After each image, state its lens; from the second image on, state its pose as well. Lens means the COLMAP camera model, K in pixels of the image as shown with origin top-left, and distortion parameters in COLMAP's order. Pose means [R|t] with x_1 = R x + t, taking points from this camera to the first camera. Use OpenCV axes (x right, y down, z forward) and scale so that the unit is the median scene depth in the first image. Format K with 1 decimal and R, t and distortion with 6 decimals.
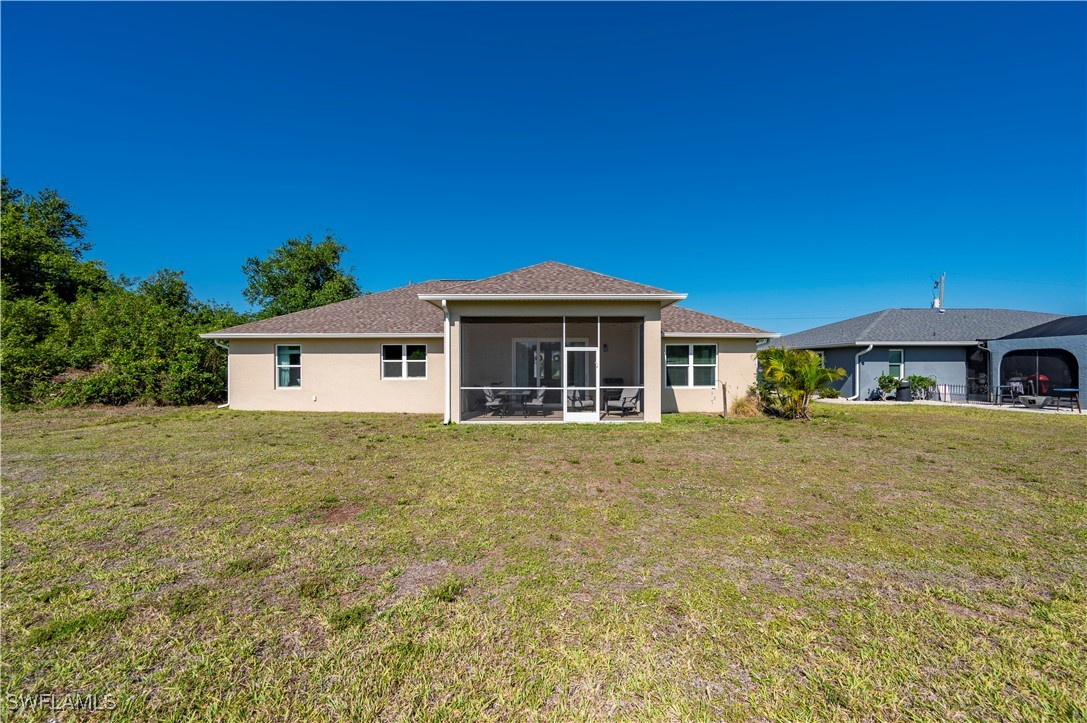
lens RADIAL K [[436.2, 0, 546.2], [0, 436.2, 366.8], [0, 0, 1]] dist [0.000504, -0.000205]
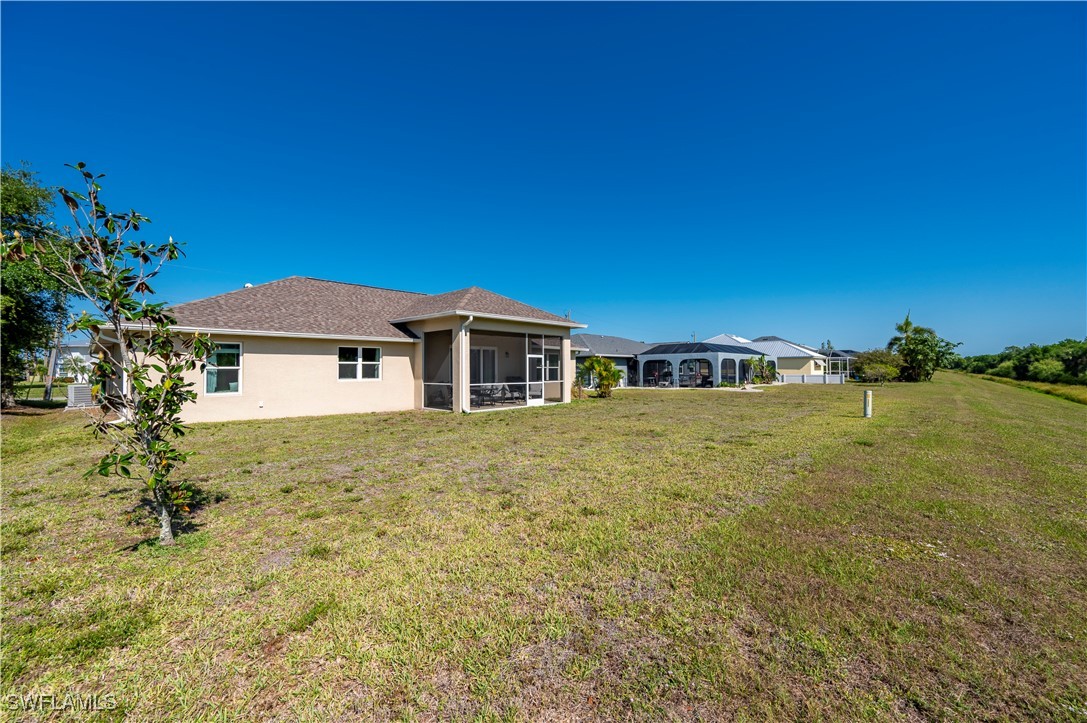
lens RADIAL K [[436.2, 0, 546.2], [0, 436.2, 366.8], [0, 0, 1]] dist [0.000504, -0.000205]
pose [[0.680725, 0.002254, 0.732536, -0.782467], [0.003670, 0.999972, -0.006488, 0.004169], [-0.732530, 0.007105, 0.680698, -0.025165]]
